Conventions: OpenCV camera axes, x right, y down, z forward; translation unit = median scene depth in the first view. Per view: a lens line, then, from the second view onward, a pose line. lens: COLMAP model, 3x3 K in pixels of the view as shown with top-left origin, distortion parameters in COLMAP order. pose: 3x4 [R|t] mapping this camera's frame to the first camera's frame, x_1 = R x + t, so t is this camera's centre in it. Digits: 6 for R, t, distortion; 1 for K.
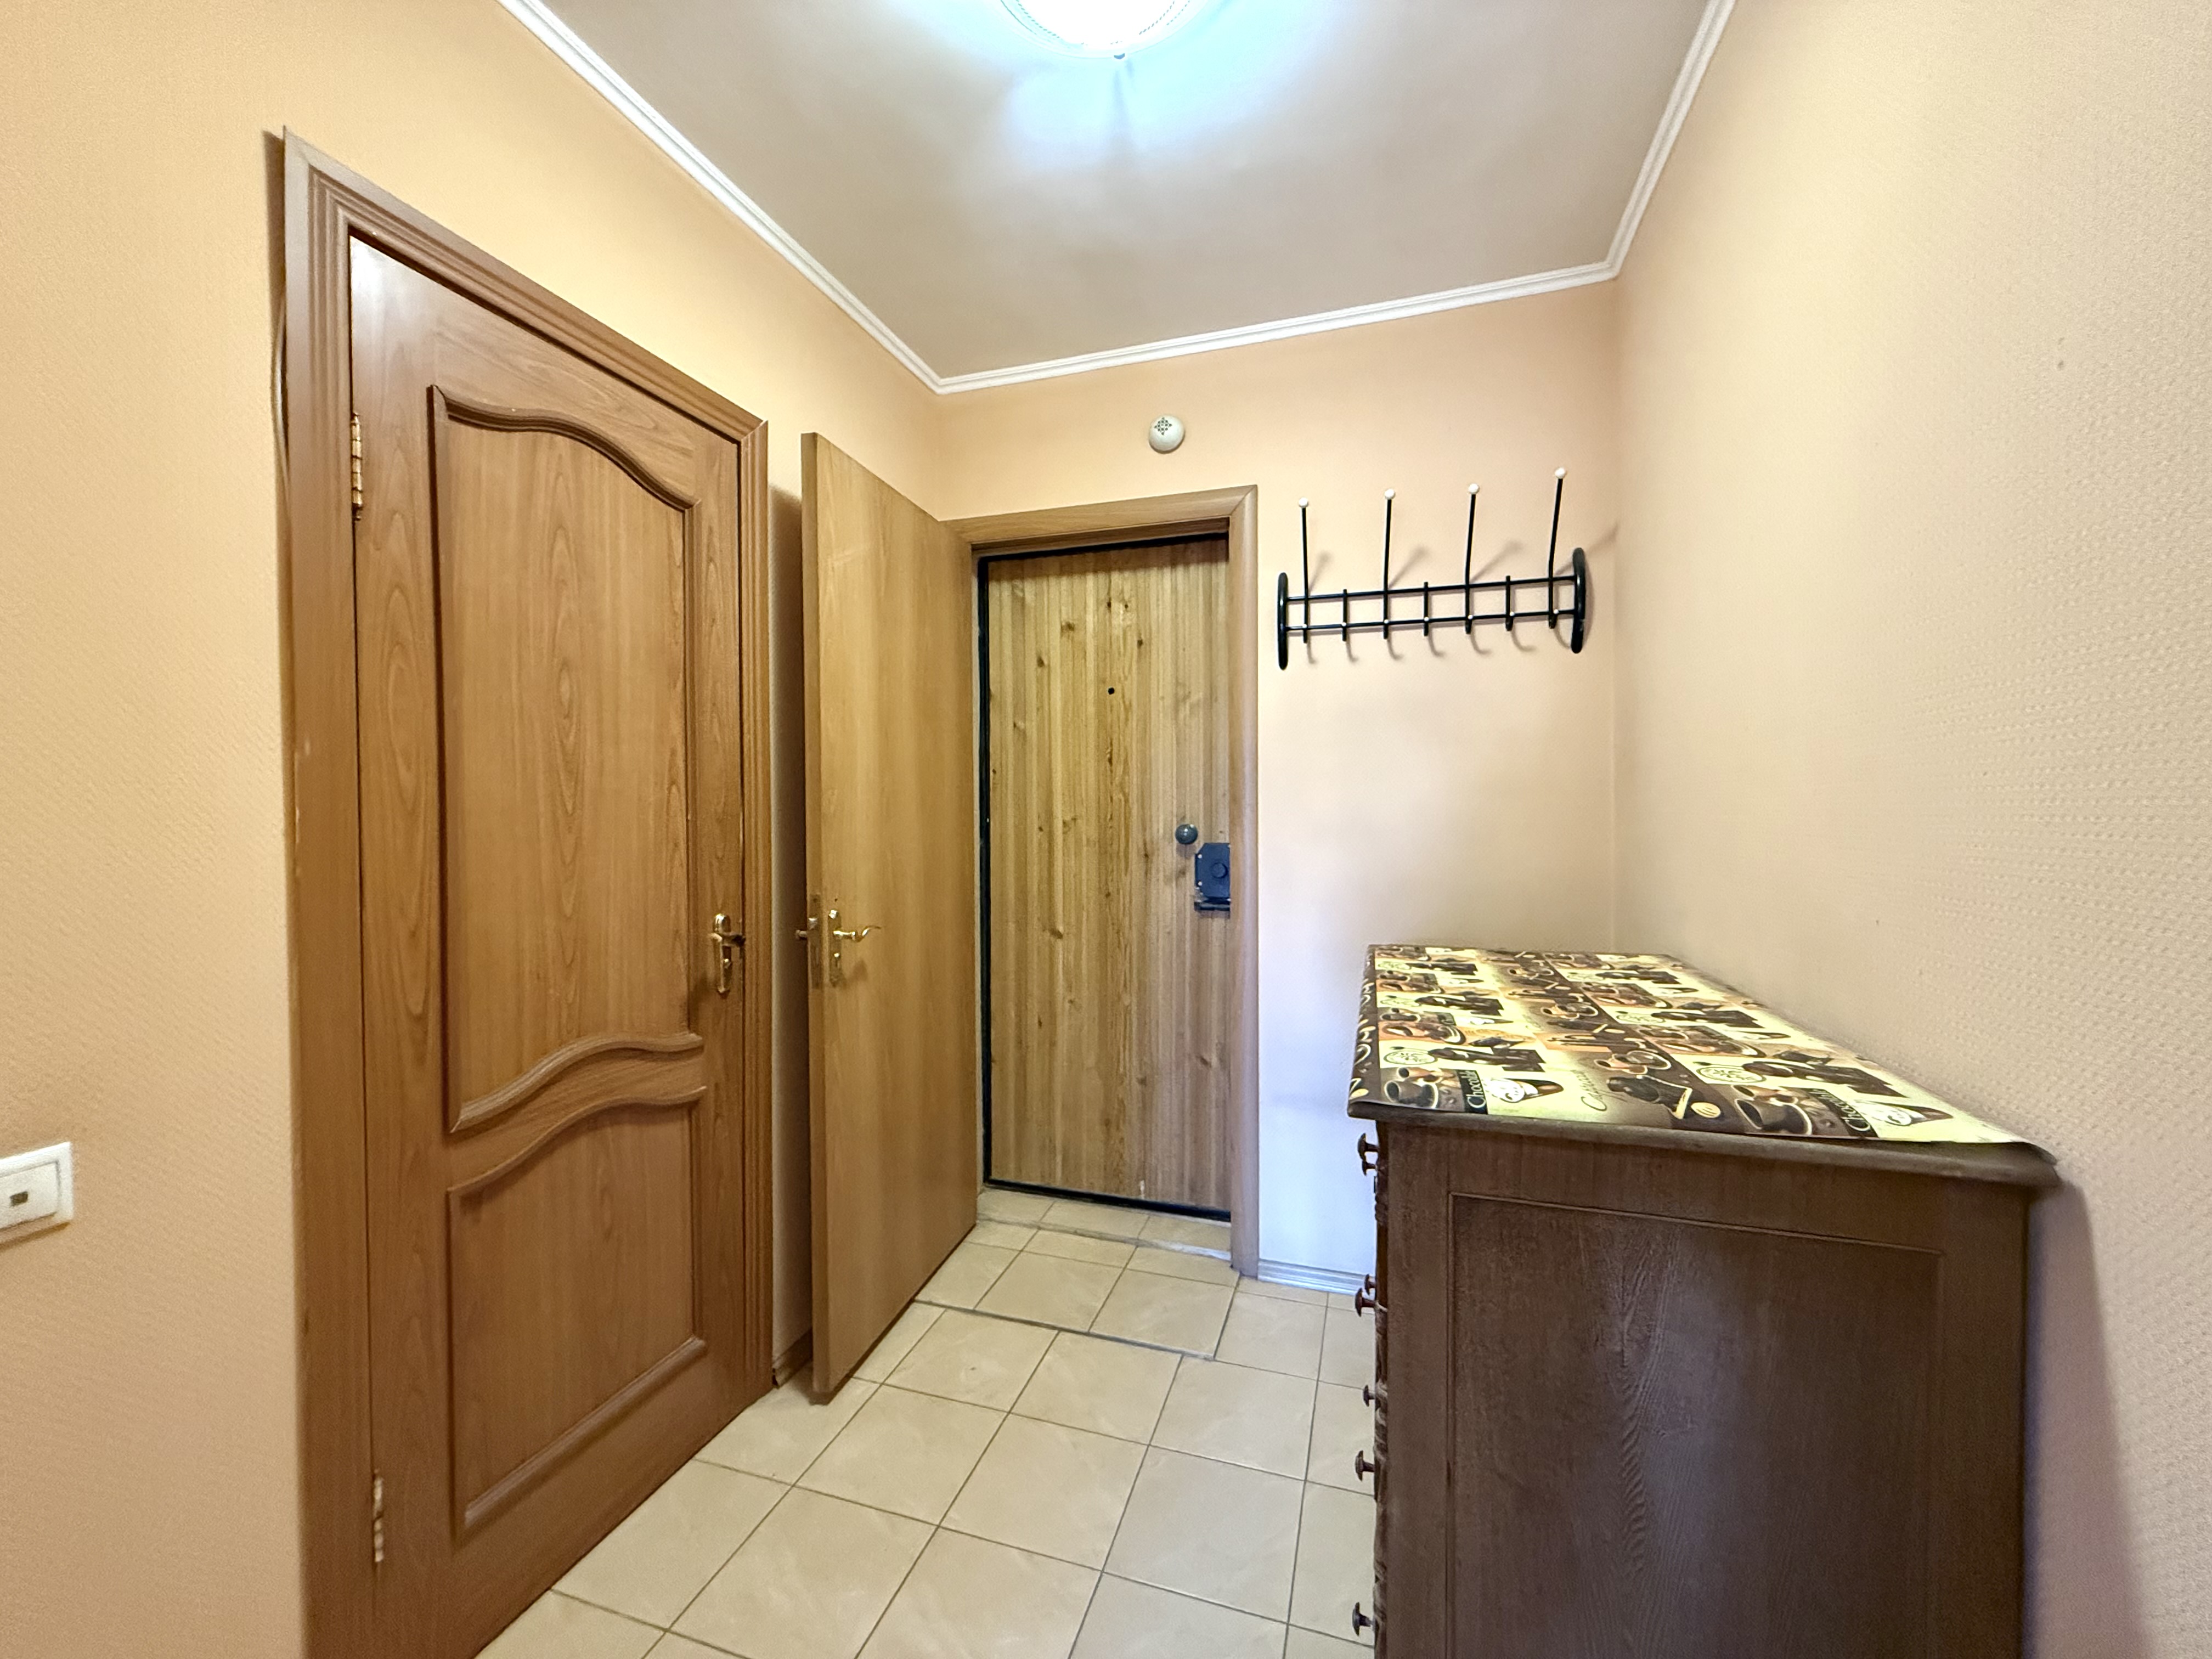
lens RADIAL K [[878.8, 0, 1092.9], [0, 878.8, 831.4], [0, 0, 1]] dist [-0.001860, 0.000259]
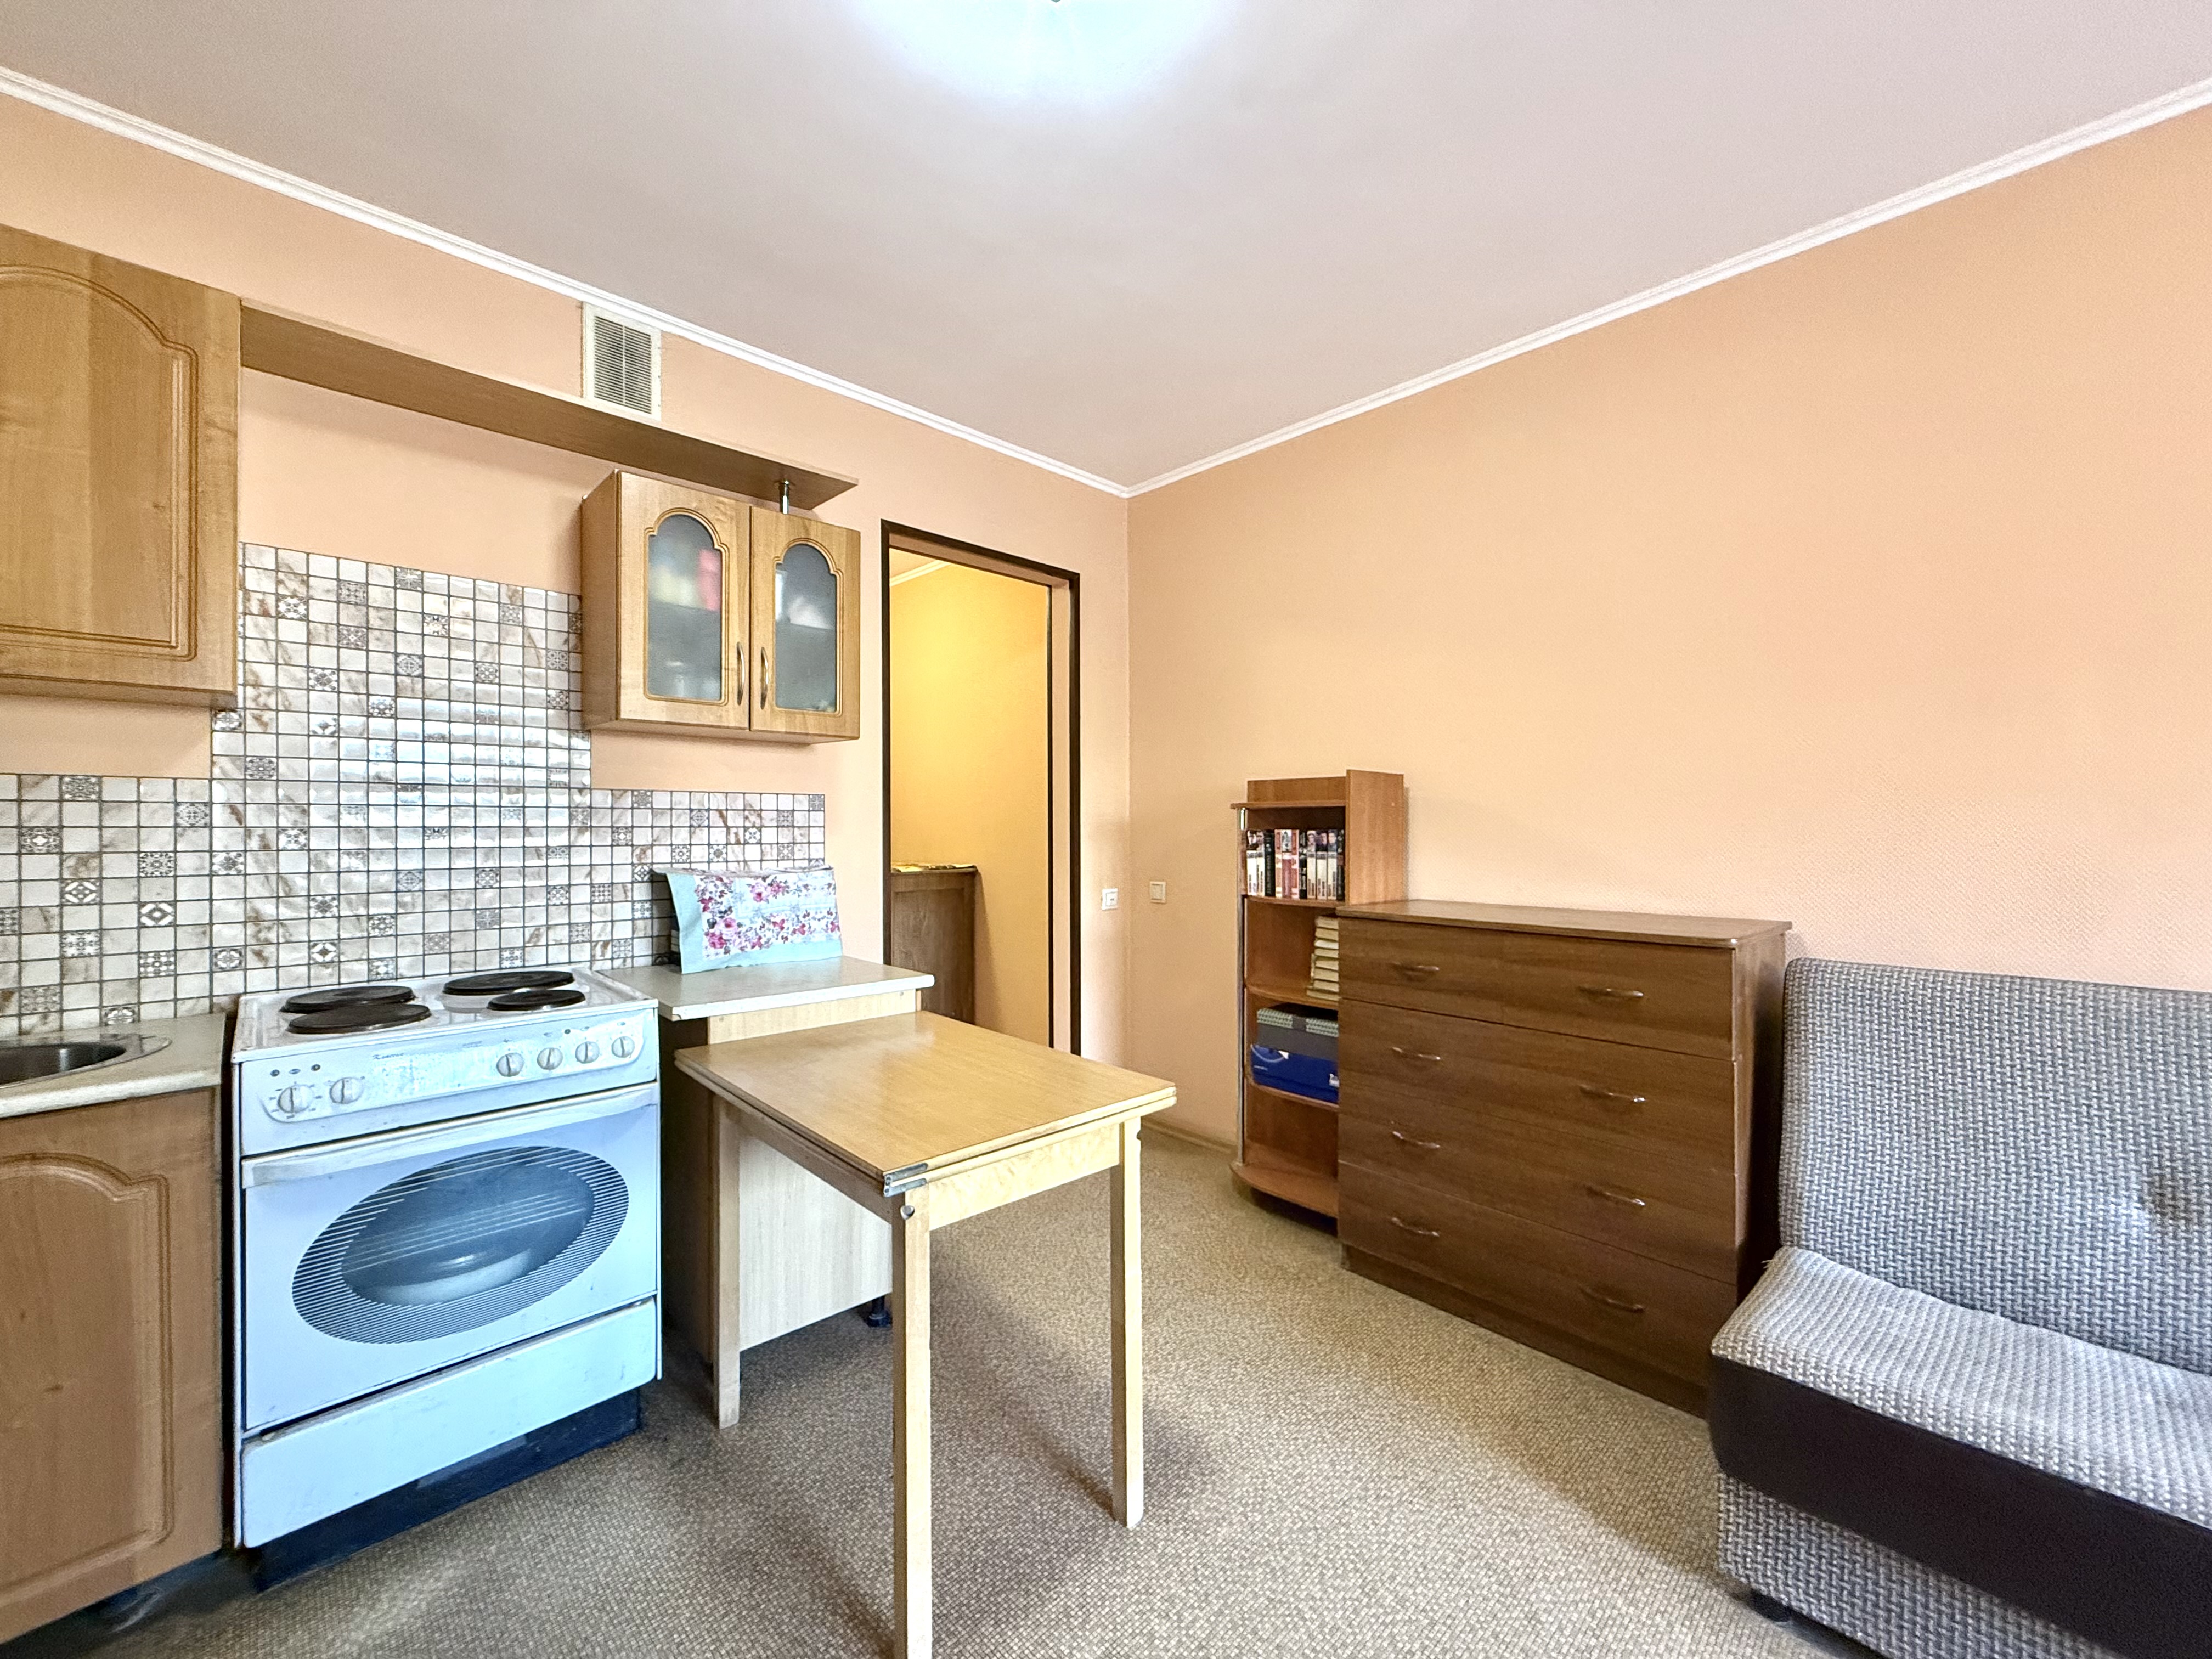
lens RADIAL K [[878.8, 0, 1098.3], [0, 878.8, 826.2], [0, 0, 1]] dist [-0.001860, 0.000259]
pose [[0.464128, 0.007126, 0.885739, -1.248998], [0.022710, 0.999543, -0.019941, 0.071983], [-0.885477, 0.029370, 0.463754, -0.825559]]
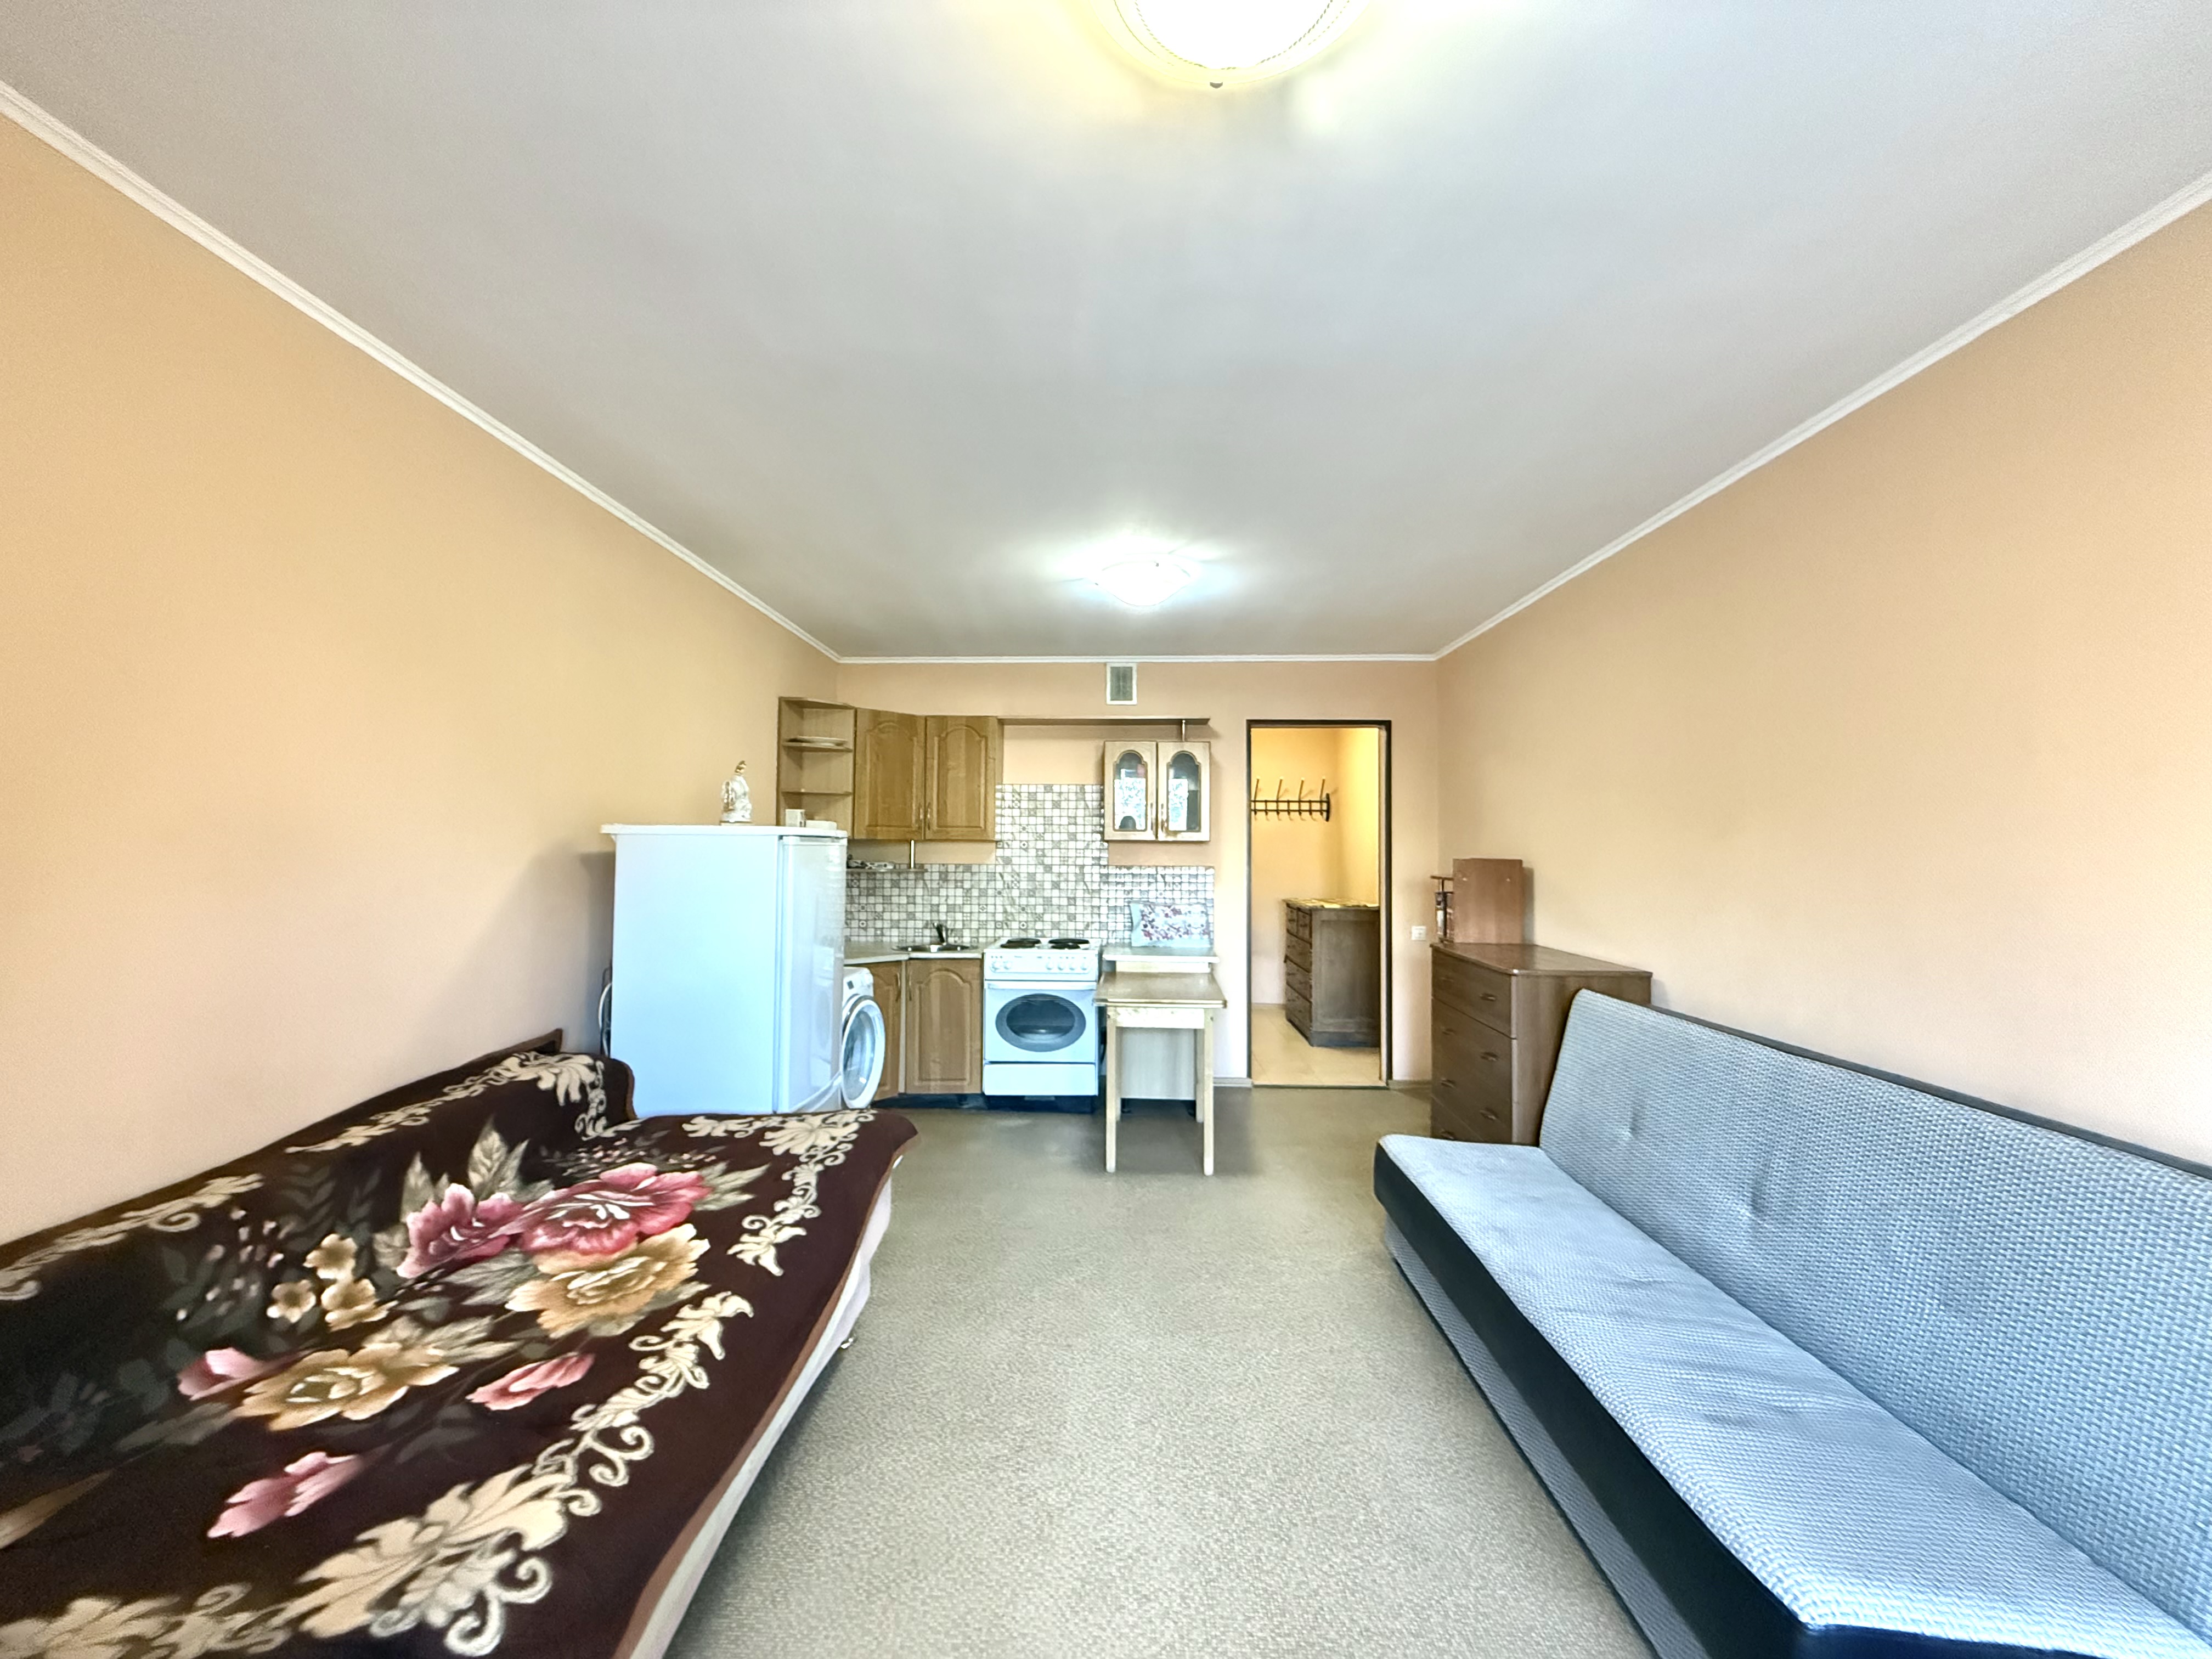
lens RADIAL K [[878.8, 0, 1096.8], [0, 878.8, 821.3], [0, 0, 1]] dist [-0.001860, 0.000259]
pose [[0.960087, 0.024132, 0.278659, -1.324974], [-0.006850, 0.998001, -0.062826, 0.026072], [-0.279618, 0.058410, 0.958333, -2.128784]]
